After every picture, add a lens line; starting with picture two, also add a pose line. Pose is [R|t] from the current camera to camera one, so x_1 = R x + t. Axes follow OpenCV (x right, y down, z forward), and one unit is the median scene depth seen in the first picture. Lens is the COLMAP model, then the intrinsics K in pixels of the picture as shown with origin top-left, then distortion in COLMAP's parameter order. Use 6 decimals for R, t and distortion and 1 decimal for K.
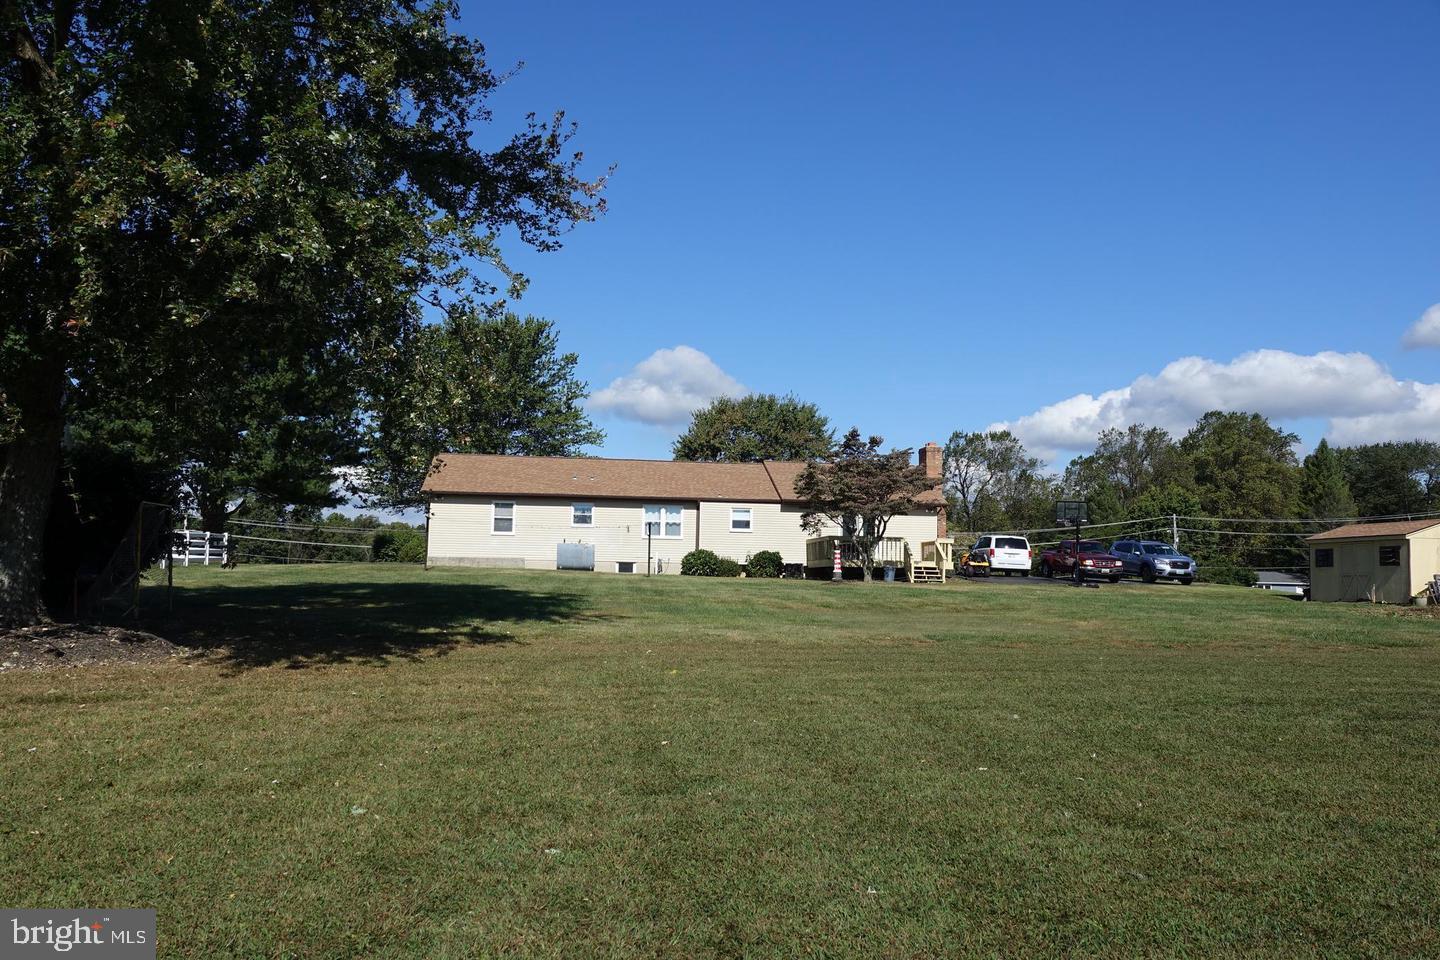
lens RADIAL K [[1202.5, 0, 720.0], [0, 1202.5, 480.5], [0, 0, 1]] dist [-0.000772, -0.000033]
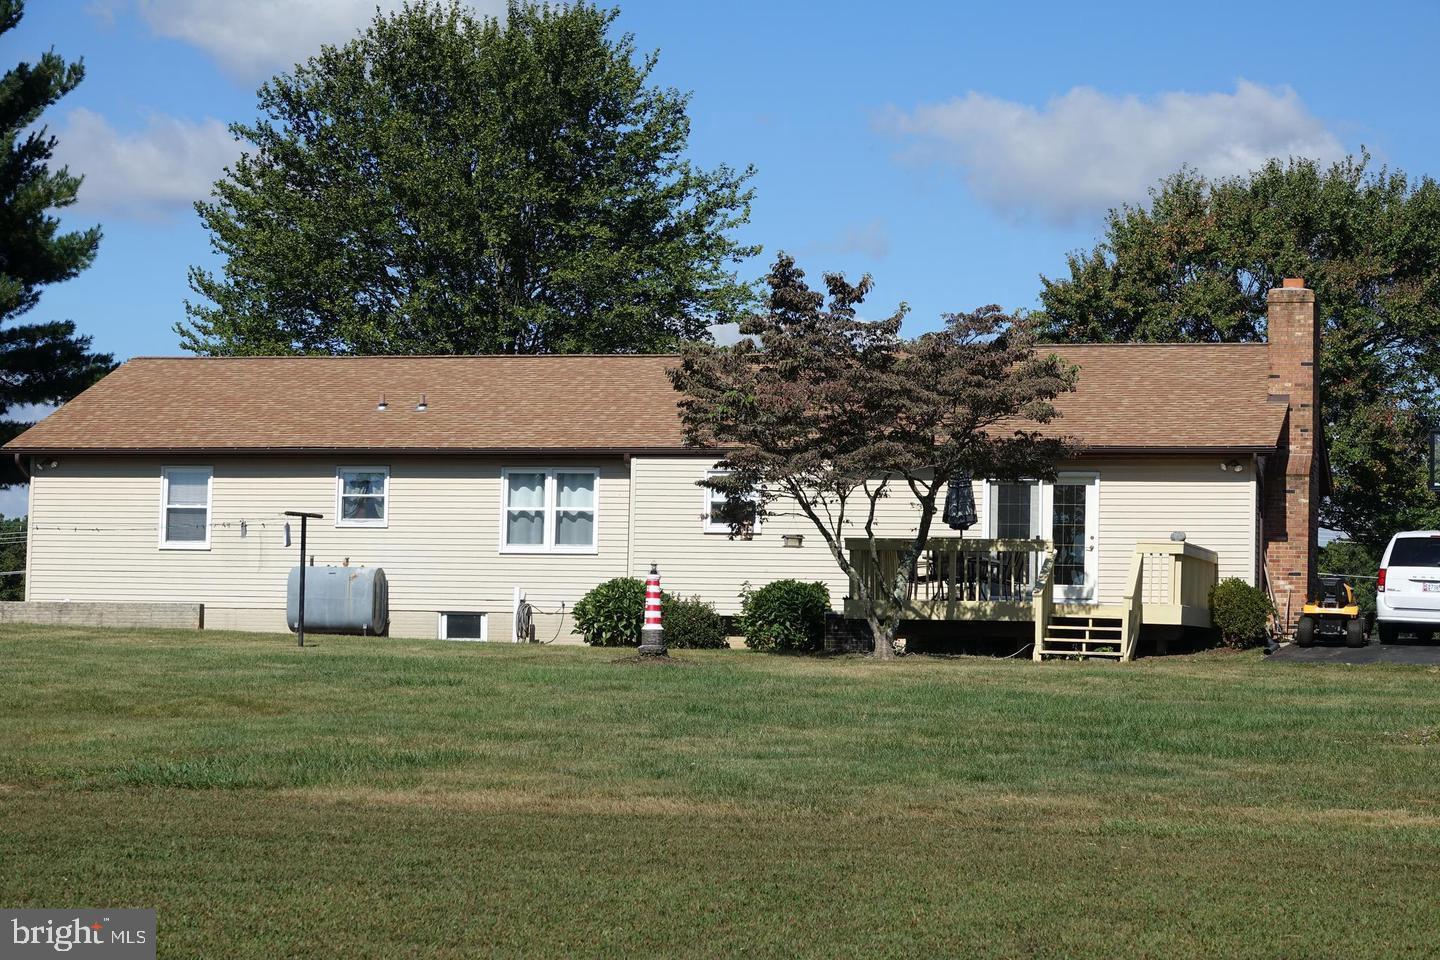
lens RADIAL K [[3277.4, 0, 720.0], [0, 3277.4, 480.2], [0, 0, 1]] dist [0.024732, 0.000000]
pose [[0.923216, -0.022279, -0.383636, 0.423267], [0.029775, 0.999464, 0.013612, 0.011419], [0.383127, -0.023990, 0.923384, 0.021140]]
